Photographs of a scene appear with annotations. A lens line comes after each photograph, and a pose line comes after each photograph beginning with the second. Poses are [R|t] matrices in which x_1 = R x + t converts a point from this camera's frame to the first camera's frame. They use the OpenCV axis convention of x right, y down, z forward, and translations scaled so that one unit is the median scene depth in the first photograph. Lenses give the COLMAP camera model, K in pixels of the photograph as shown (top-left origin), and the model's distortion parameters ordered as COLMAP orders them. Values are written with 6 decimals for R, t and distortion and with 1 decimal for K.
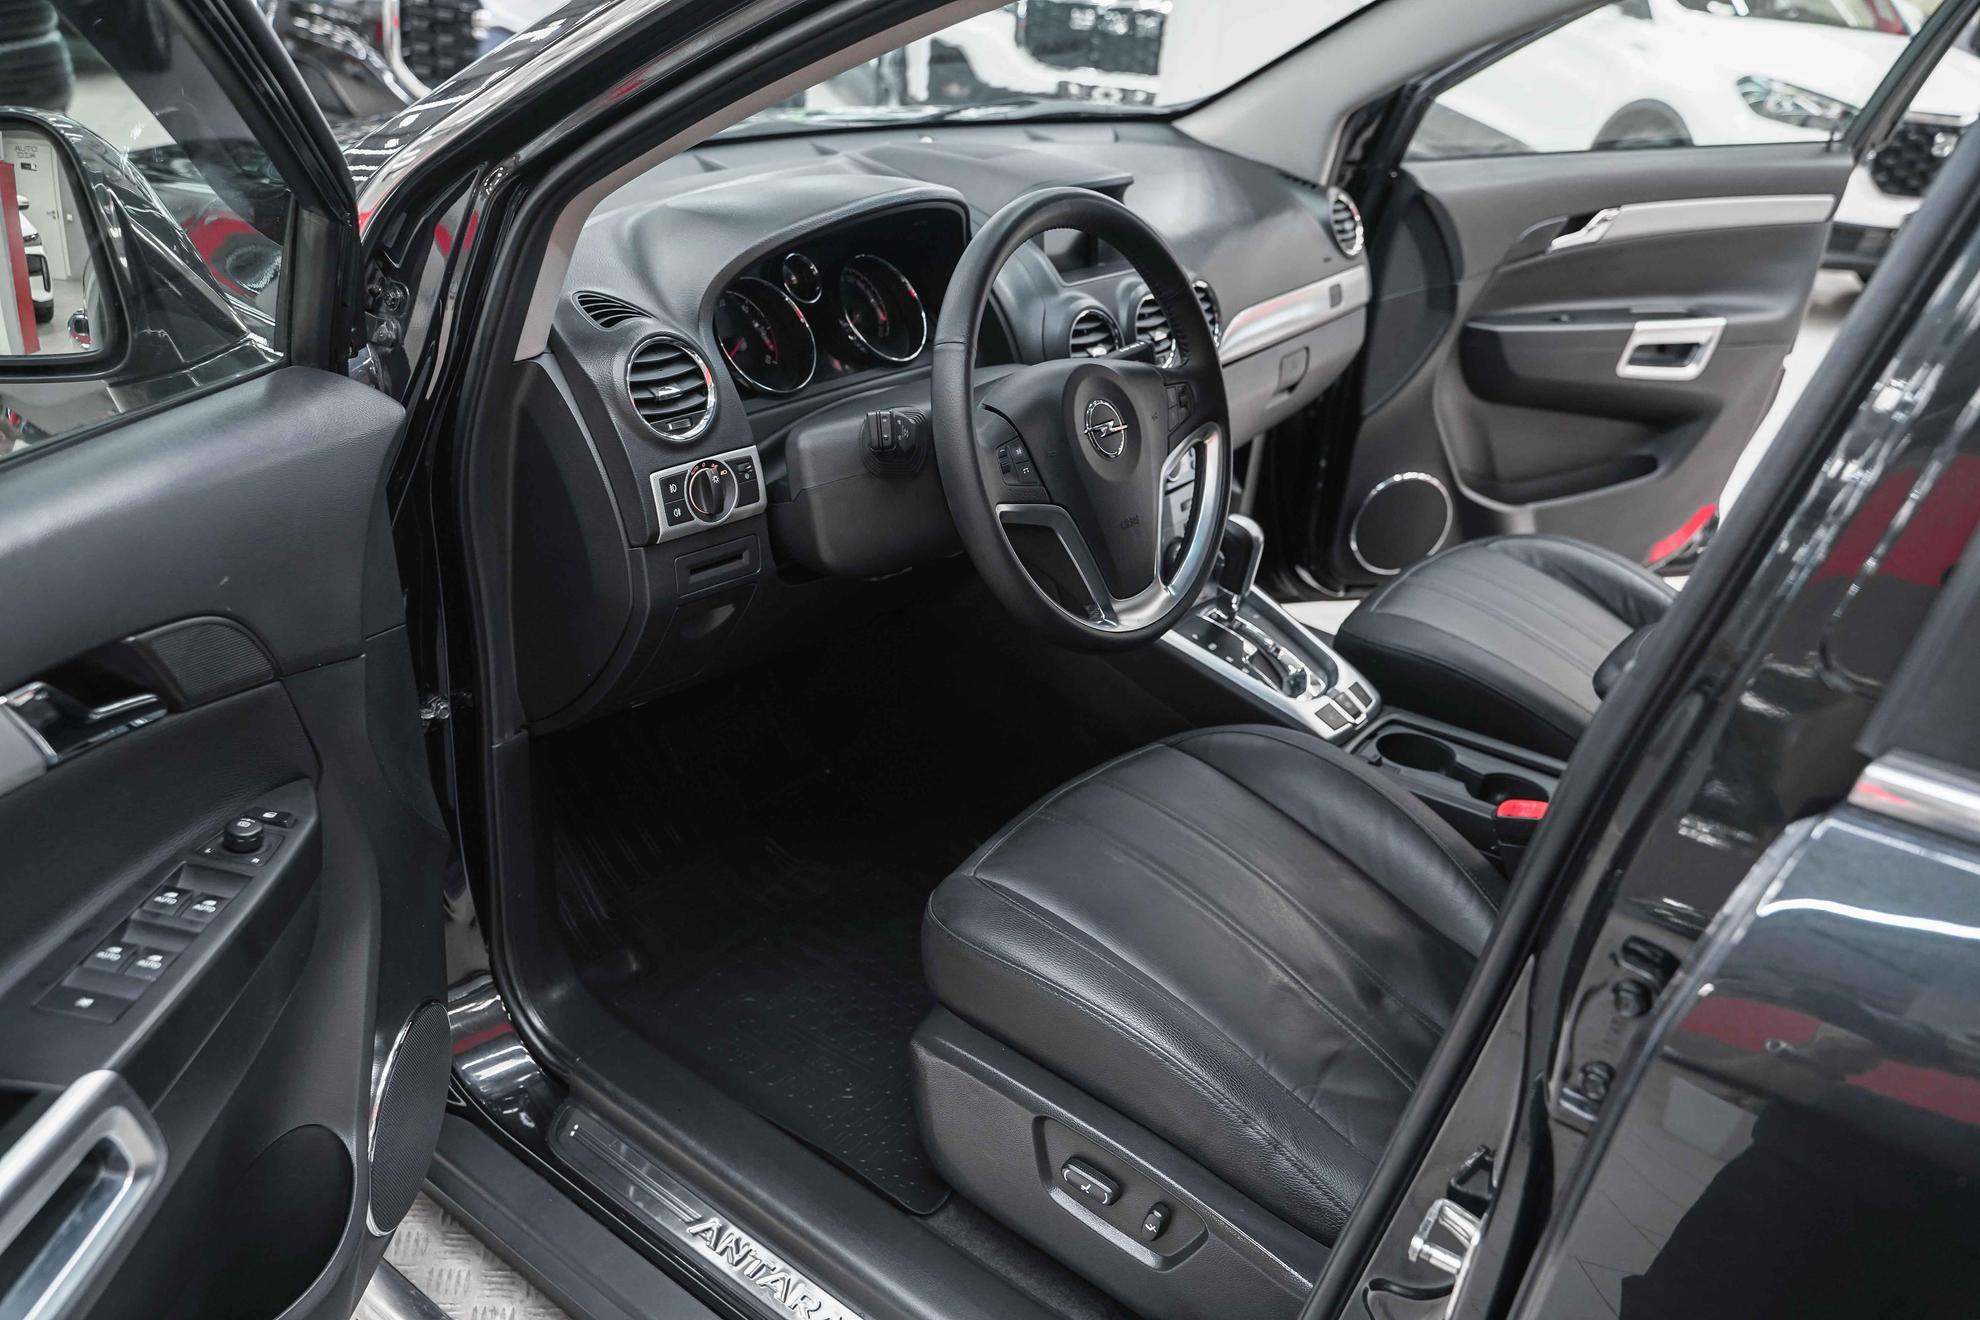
lens RADIAL K [[1624.6, 0, 990.0], [0, 1624.6, 660.0], [0, 0, 1]] dist [-0.005779, 0.007447]
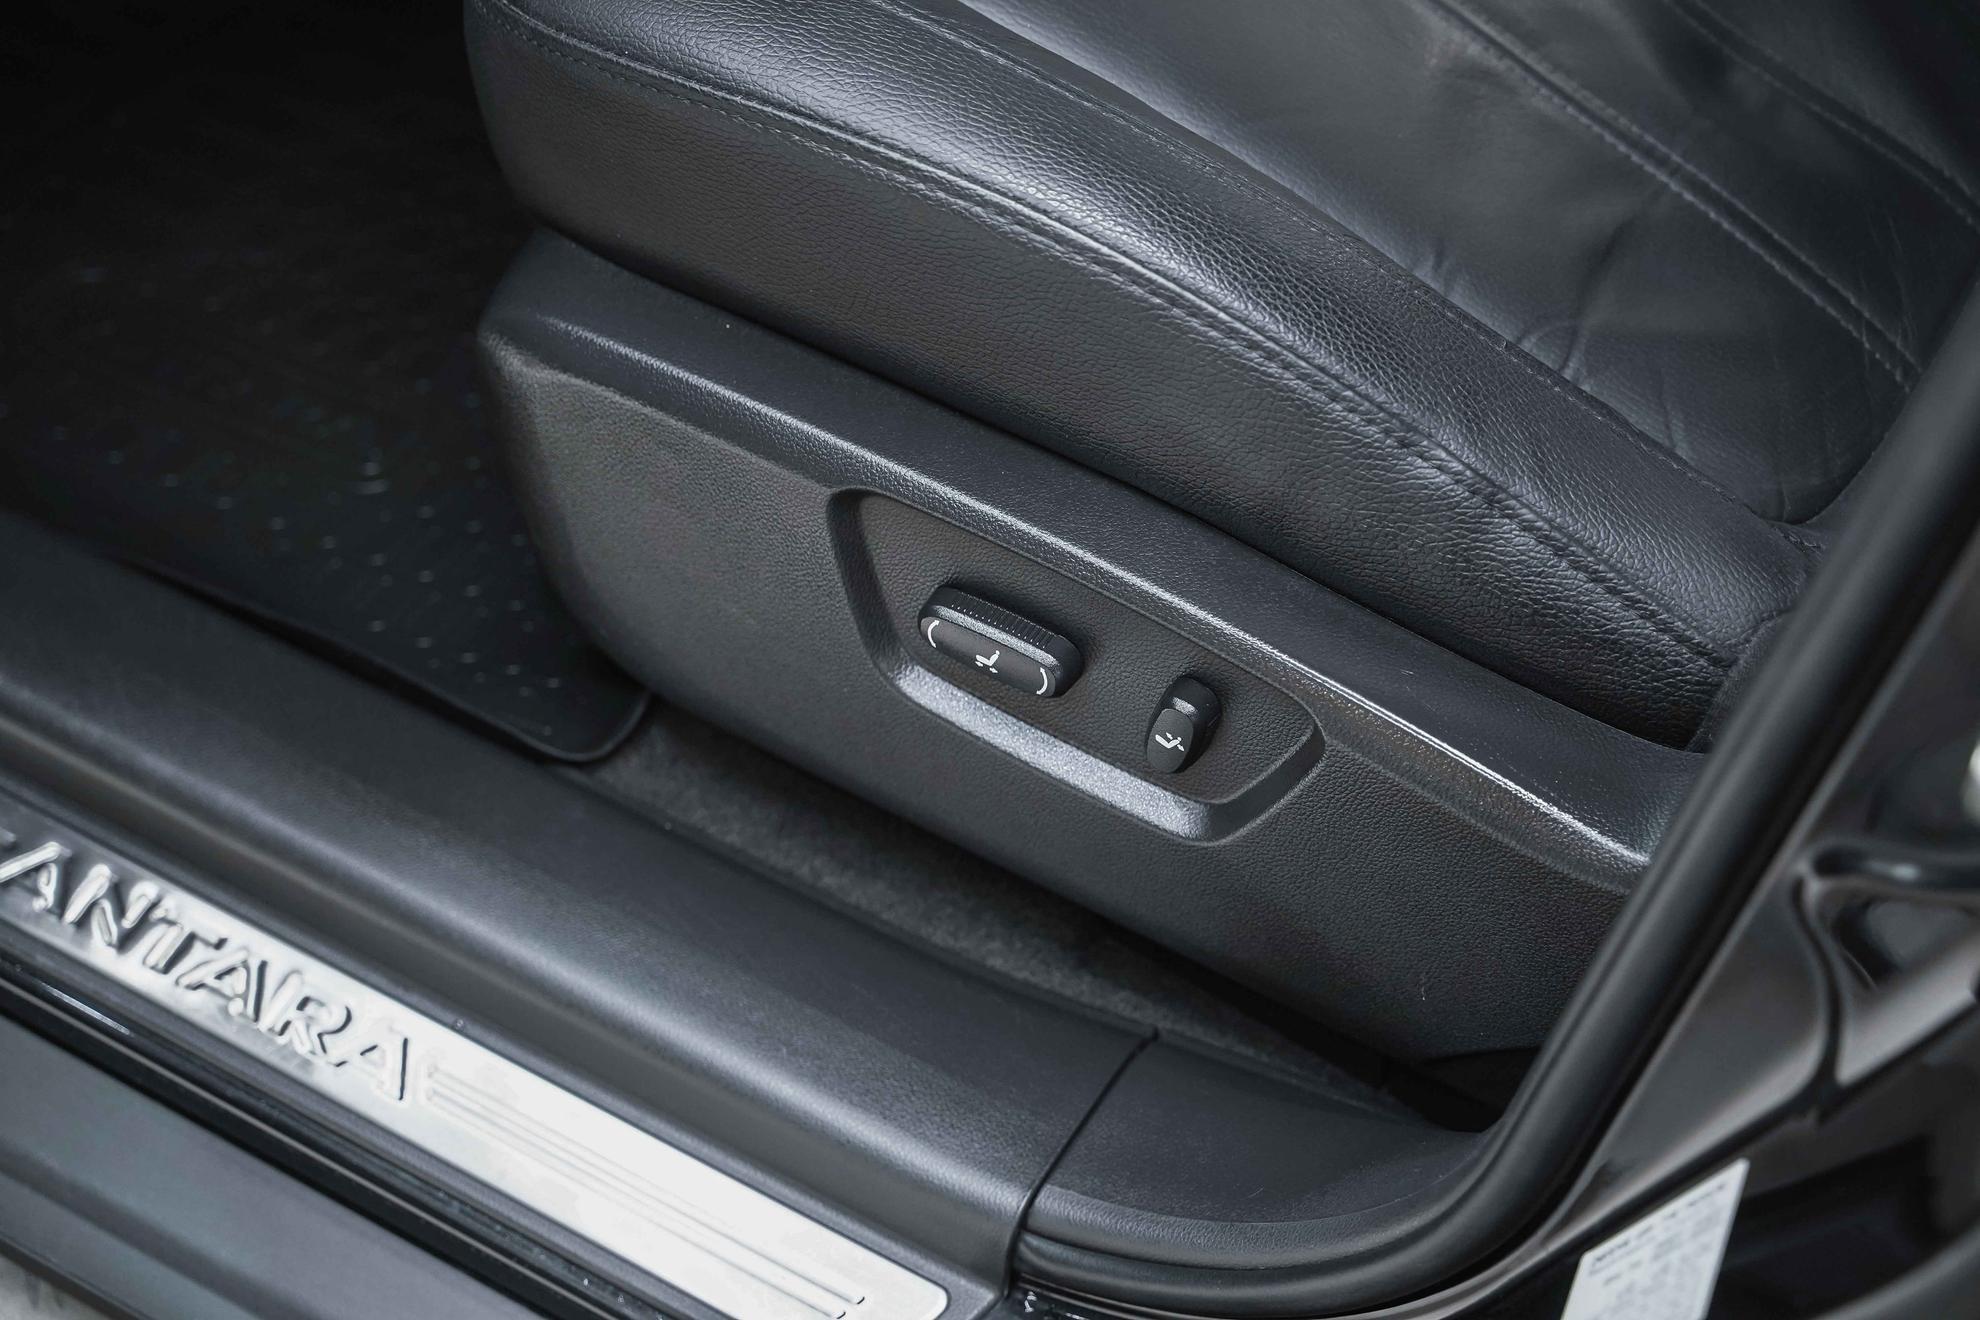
lens RADIAL K [[3146.4, 0, 990.0], [0, 3146.4, 660.0], [0, 0, 1]] dist [-0.015591, -0.055711]
pose [[0.991321, -0.124741, 0.041505, 0.028969], [0.102996, 0.933128, 0.344477, 0.074355], [-0.081700, -0.337213, 0.937877, 0.315779]]
